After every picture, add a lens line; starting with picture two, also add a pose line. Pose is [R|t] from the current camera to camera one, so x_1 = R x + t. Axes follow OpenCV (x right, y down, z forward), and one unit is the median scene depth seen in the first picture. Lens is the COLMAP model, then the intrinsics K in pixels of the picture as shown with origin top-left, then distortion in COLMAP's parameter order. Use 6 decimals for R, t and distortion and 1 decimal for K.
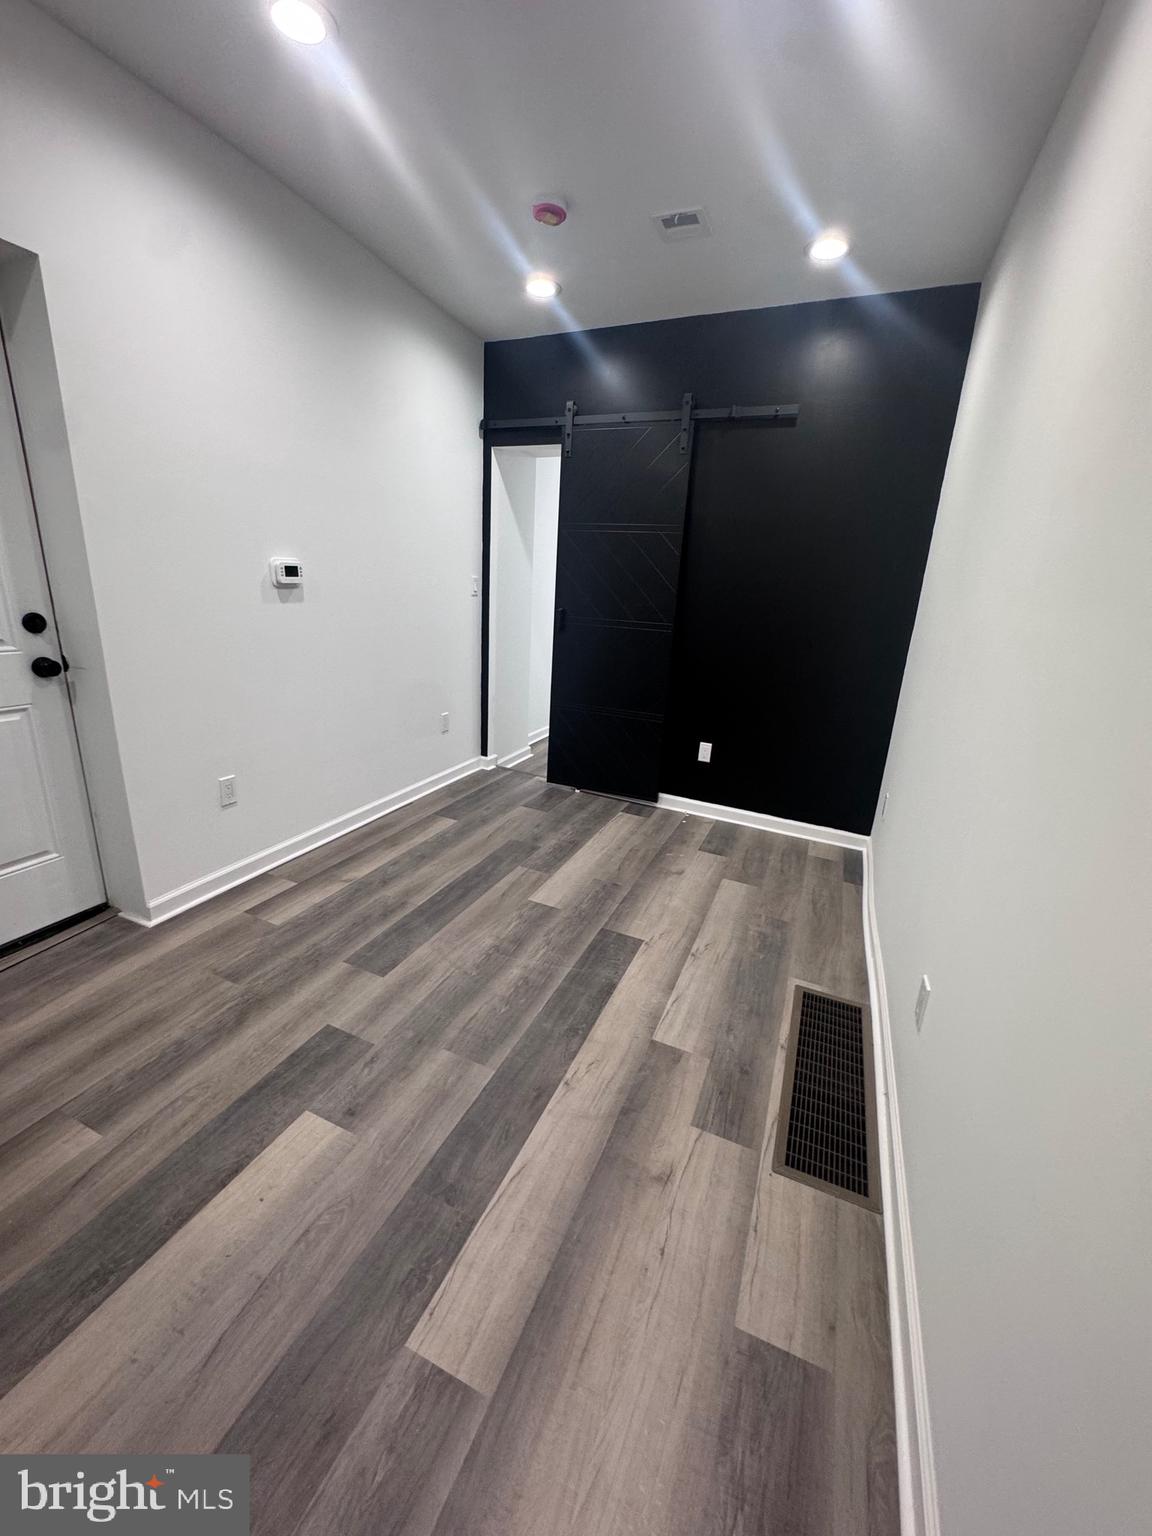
lens RADIAL K [[612.1, 0, 564.4], [0, 612.1, 759.1], [0, 0, 1]] dist [-0.000337, 0.000511]
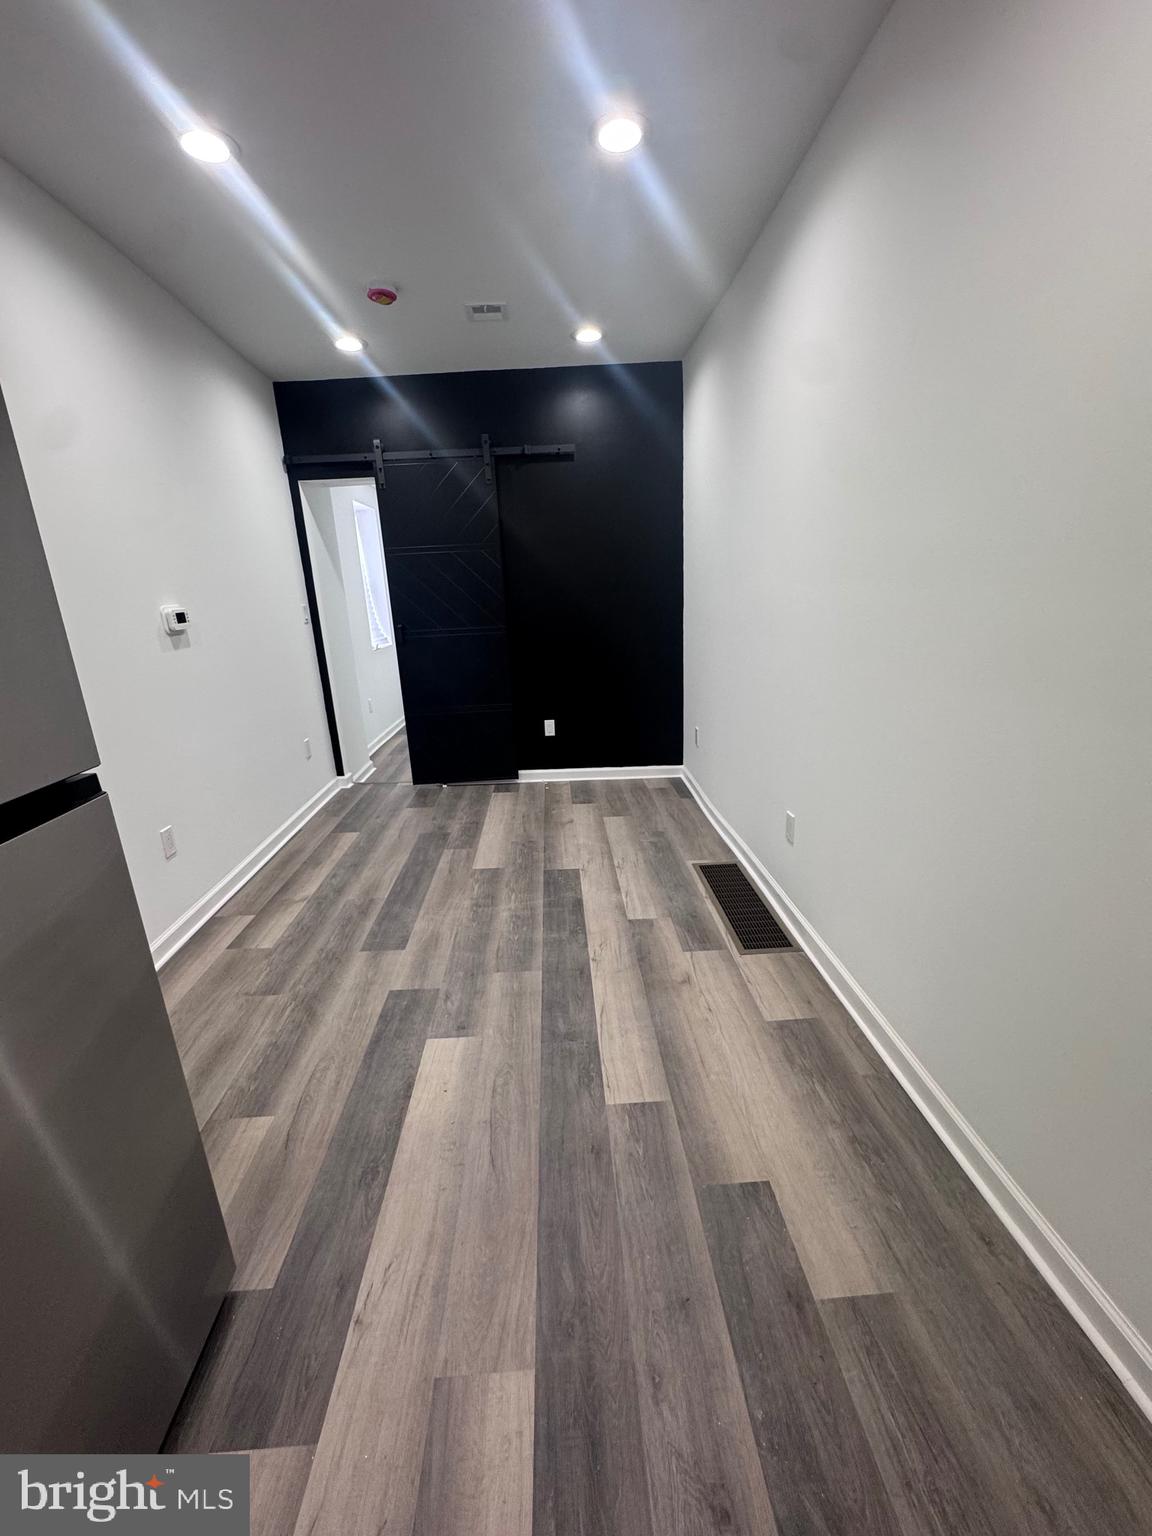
lens RADIAL K [[612.1, 0, 563.2], [0, 612.1, 758.1], [0, 0, 1]] dist [-0.000337, 0.000511]
pose [[0.900664, -0.205147, 0.383039, -0.346159], [0.209825, 0.977278, 0.030031, 0.025210], [-0.380496, 0.053323, 0.923244, -0.182321]]
